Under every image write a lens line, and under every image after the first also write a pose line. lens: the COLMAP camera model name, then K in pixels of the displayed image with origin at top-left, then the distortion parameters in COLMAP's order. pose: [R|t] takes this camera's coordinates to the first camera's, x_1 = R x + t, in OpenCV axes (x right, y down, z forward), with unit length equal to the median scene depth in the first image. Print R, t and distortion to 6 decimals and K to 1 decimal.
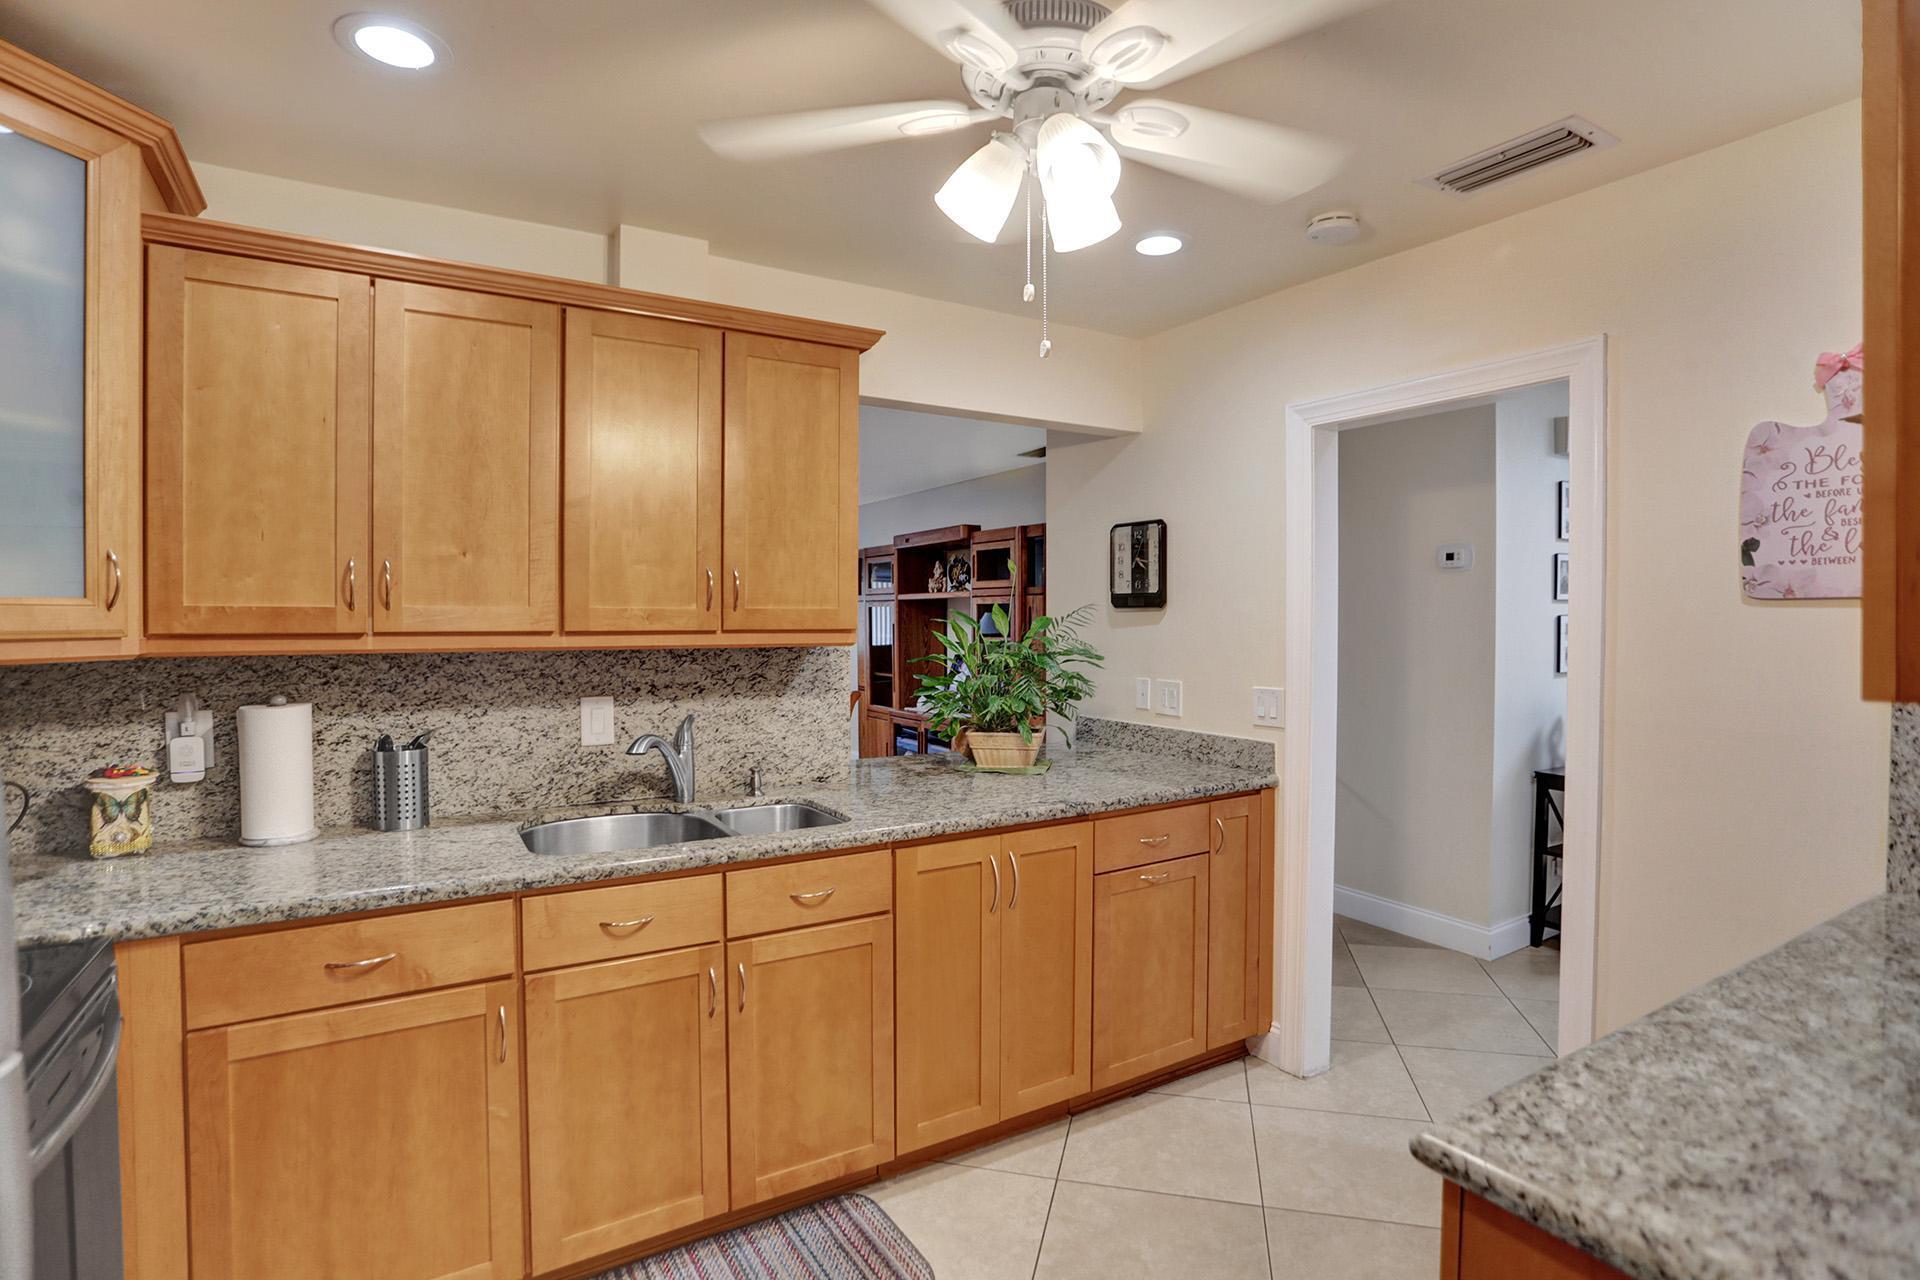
lens RADIAL K [[959.8, 0, 960.9], [0, 959.8, 631.7], [0, 0, 1]] dist [-0.050668, 0.008666]
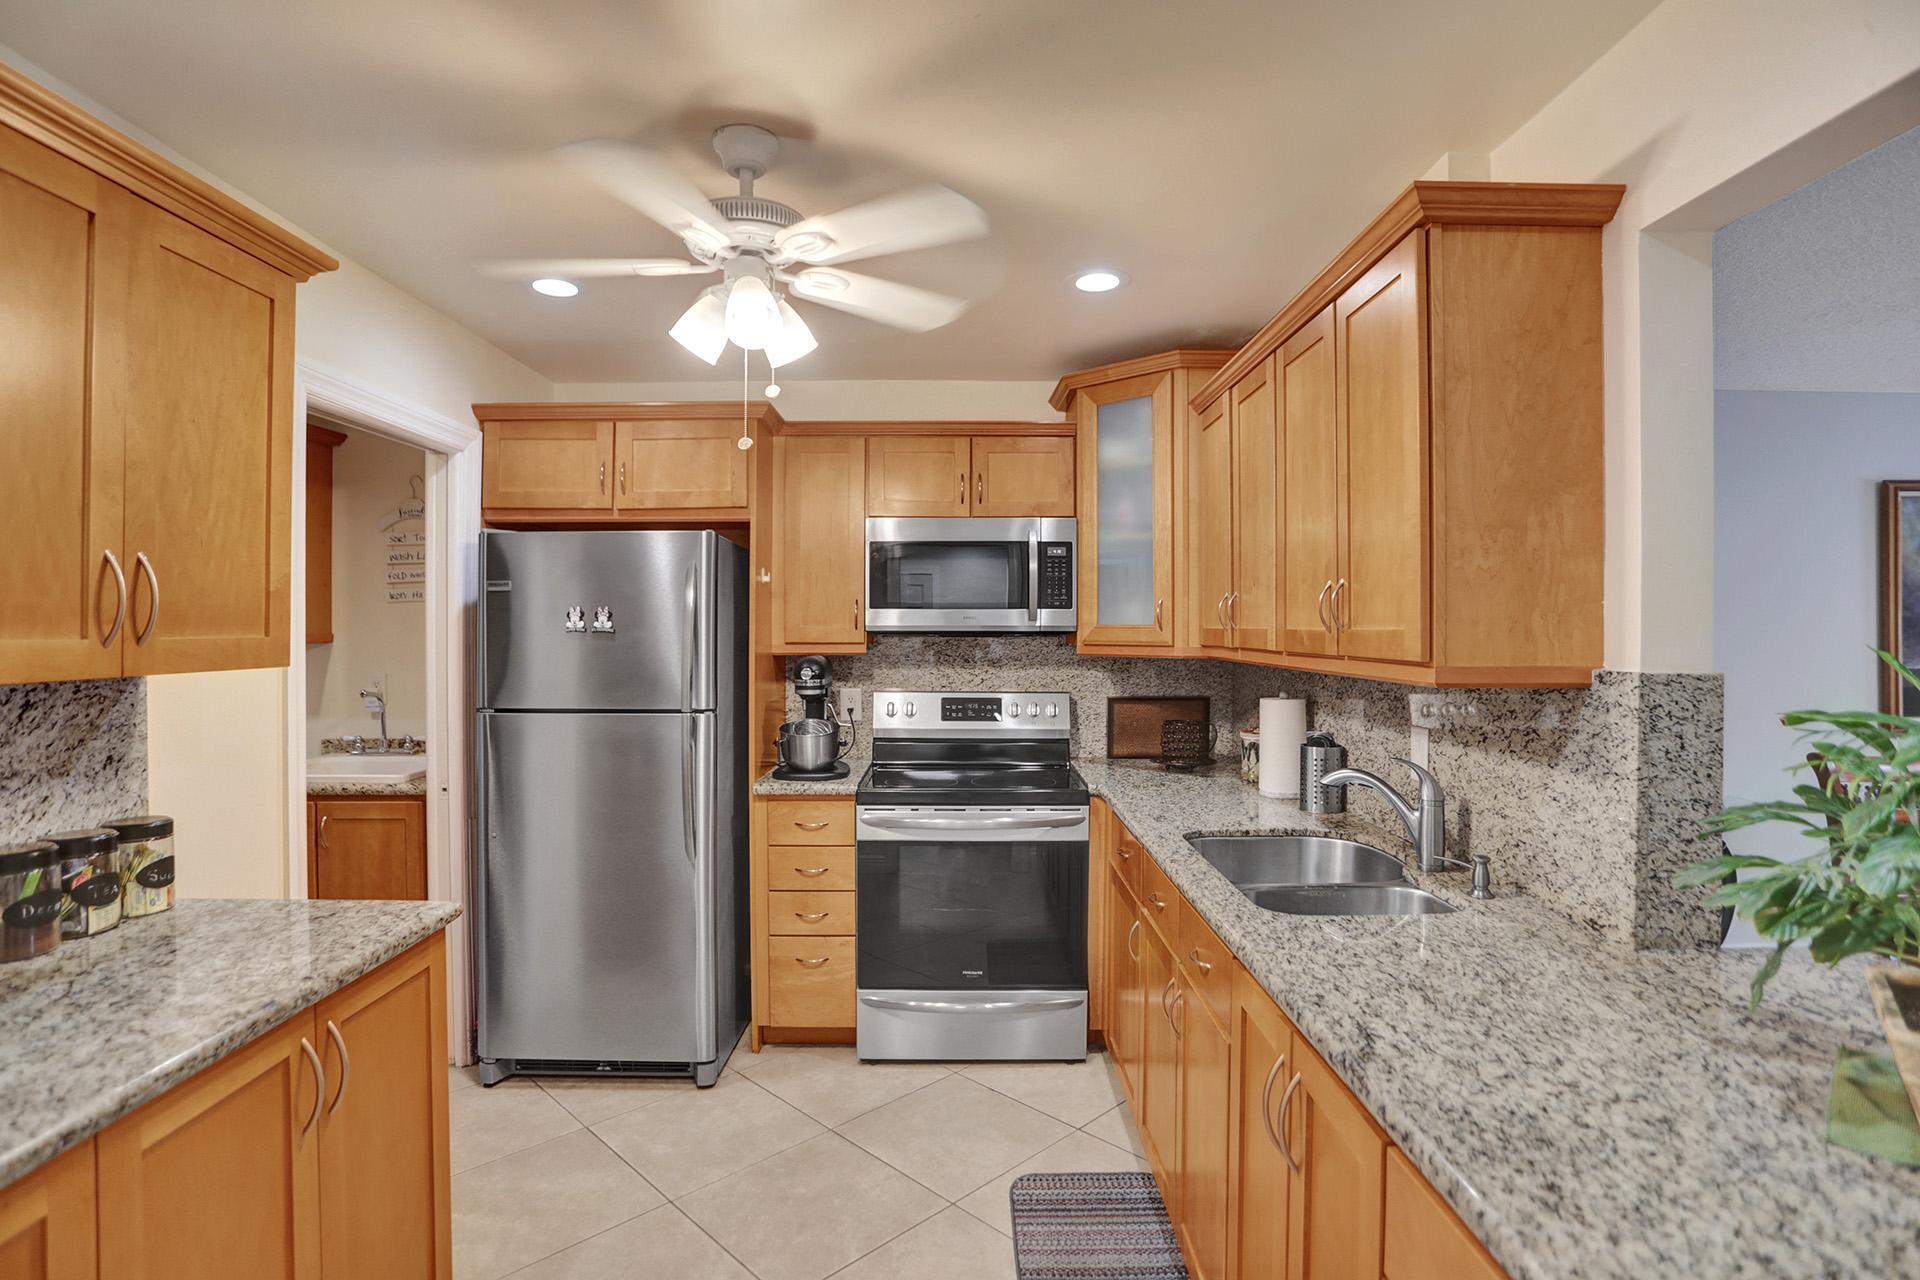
lens RADIAL K [[959.8, 0, 959.8], [0, 959.8, 631.1], [0, 0, 1]] dist [-0.050668, 0.008666]
pose [[-0.532141, 0.001462, -0.846655, 0.542430], [-0.015603, 0.999812, 0.011533, -0.023337], [0.846512, 0.019348, -0.532018, 0.992201]]
